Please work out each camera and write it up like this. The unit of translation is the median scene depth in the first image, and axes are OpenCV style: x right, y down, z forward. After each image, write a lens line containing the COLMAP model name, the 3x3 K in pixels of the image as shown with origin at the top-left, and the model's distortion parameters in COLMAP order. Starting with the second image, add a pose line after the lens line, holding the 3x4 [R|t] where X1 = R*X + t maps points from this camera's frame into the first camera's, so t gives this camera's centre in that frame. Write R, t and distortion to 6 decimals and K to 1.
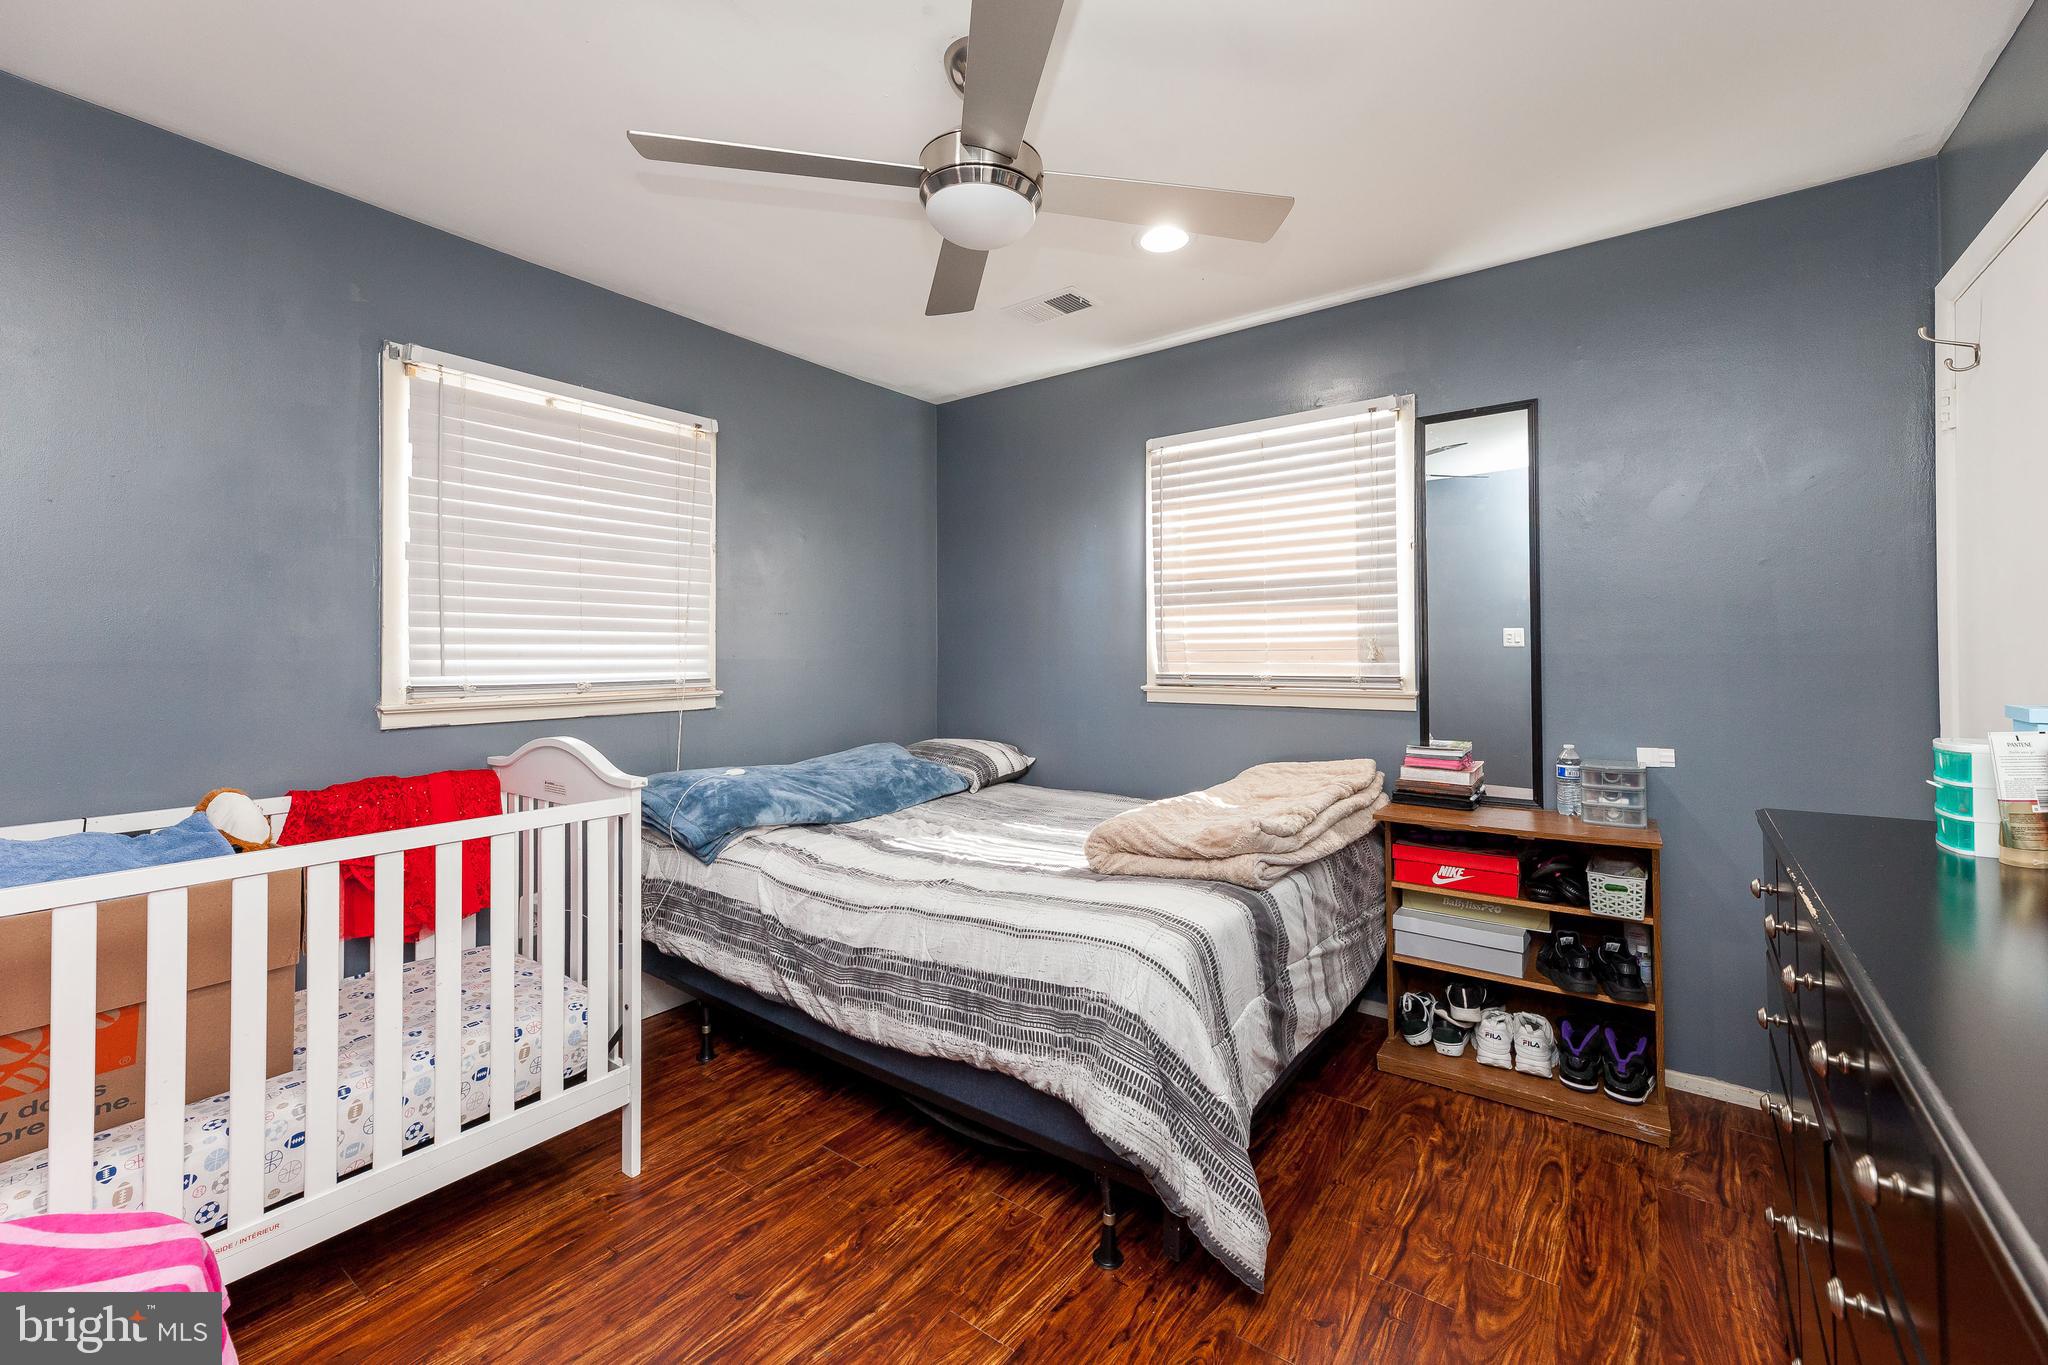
lens RADIAL K [[824.0, 0, 1024.9], [0, 824.0, 663.8], [0, 0, 1]] dist [0.001955, 0.000051]
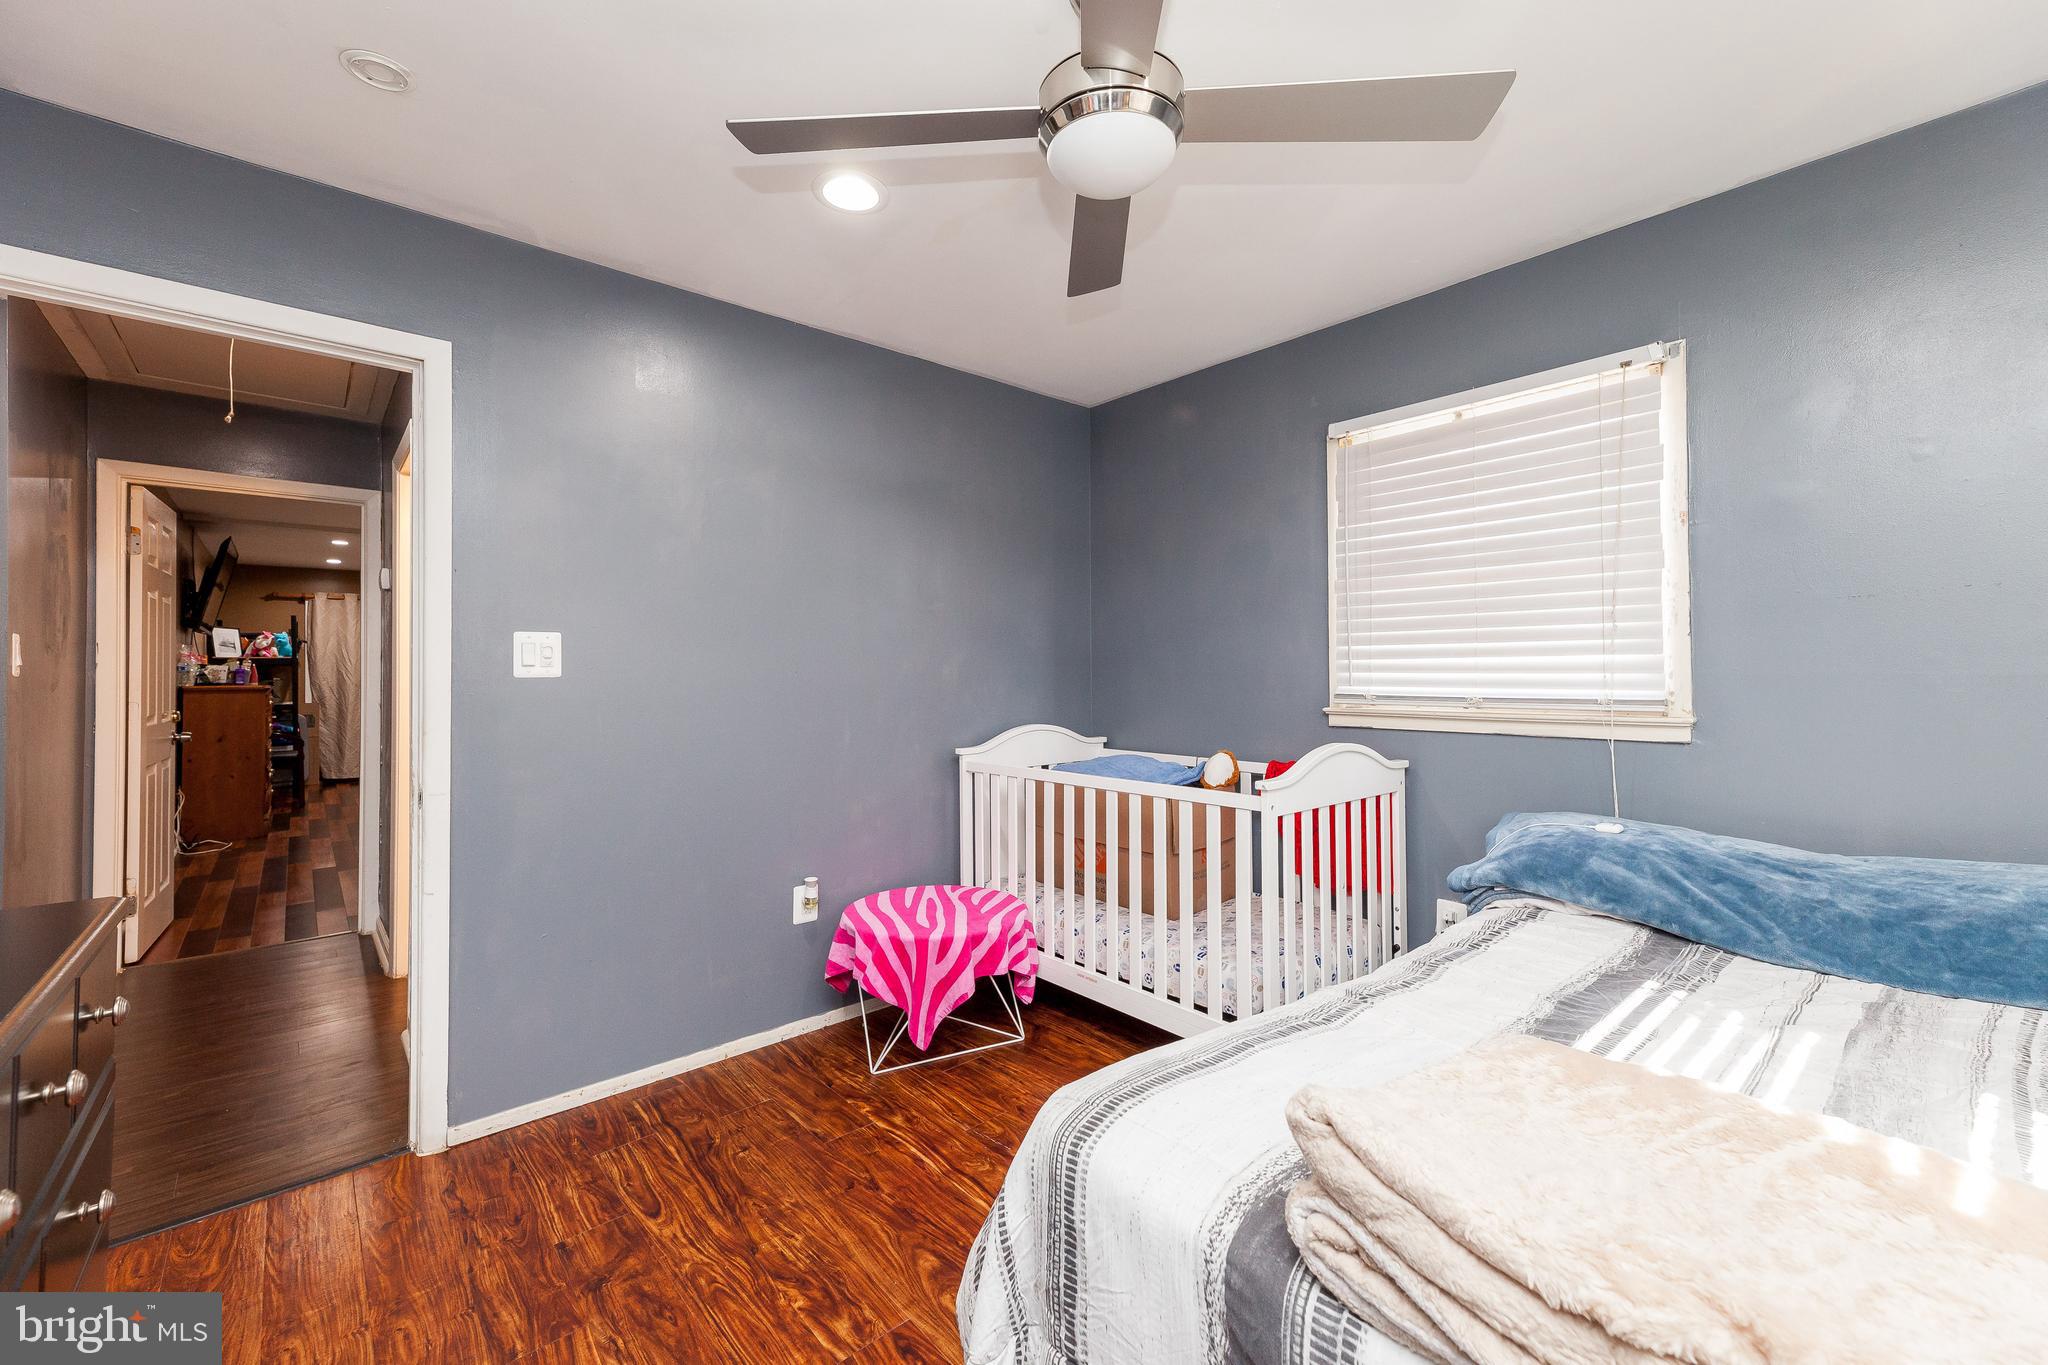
lens RADIAL K [[824.0, 0, 1022.5], [0, 824.0, 669.7], [0, 0, 1]] dist [0.001955, 0.000051]
pose [[-0.210668, 0.002173, -0.977555, 0.572680], [-0.004667, 0.999984, 0.003229, -0.010643], [0.977547, 0.005243, -0.210654, 0.768202]]
